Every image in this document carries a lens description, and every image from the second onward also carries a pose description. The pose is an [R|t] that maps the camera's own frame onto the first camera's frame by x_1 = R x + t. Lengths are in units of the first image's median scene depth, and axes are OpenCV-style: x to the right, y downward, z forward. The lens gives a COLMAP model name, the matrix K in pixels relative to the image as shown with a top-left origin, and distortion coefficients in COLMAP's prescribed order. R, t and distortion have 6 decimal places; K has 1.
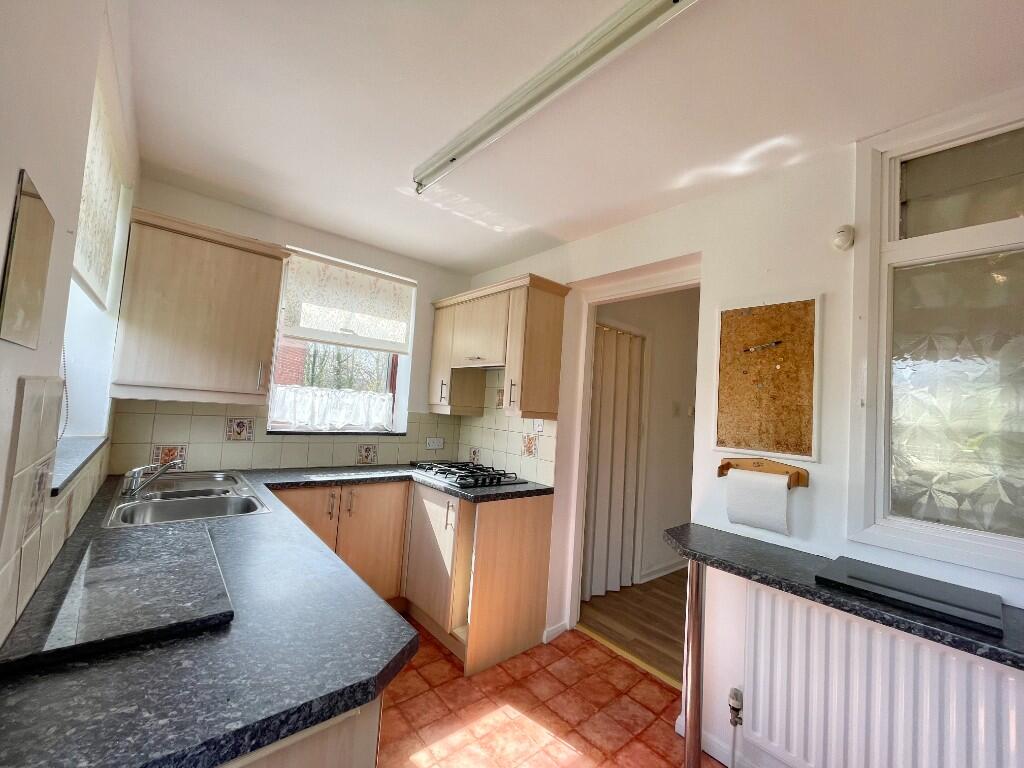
lens RADIAL K [[412.6, 0, 512.0], [0, 412.6, 384.0], [0, 0, 1]] dist [-0.000264, 0.000153]
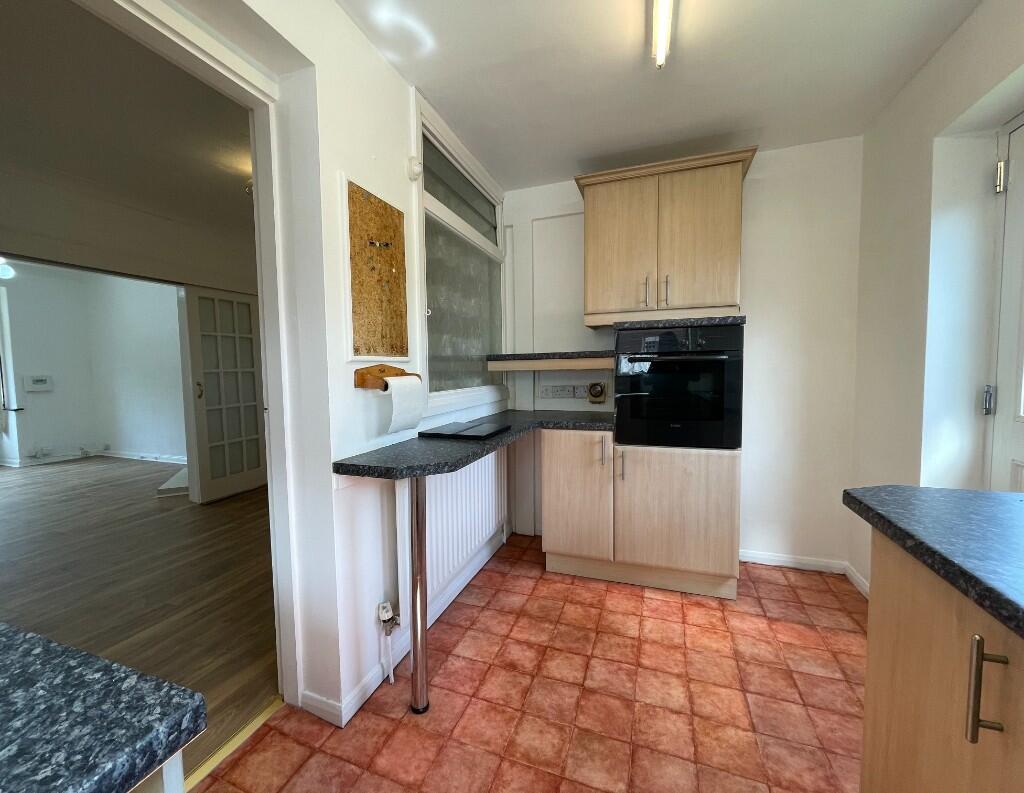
lens RADIAL K [[423.9, 0, 500.5], [0, 423.9, 397.8], [0, 0, 1]] dist [-0.002546, -0.000059]
pose [[-0.484472, -0.116663, 0.866993, -0.398836], [-0.065972, 0.993118, 0.096769, 0.146323], [-0.872316, -0.010315, -0.488834, 1.255683]]
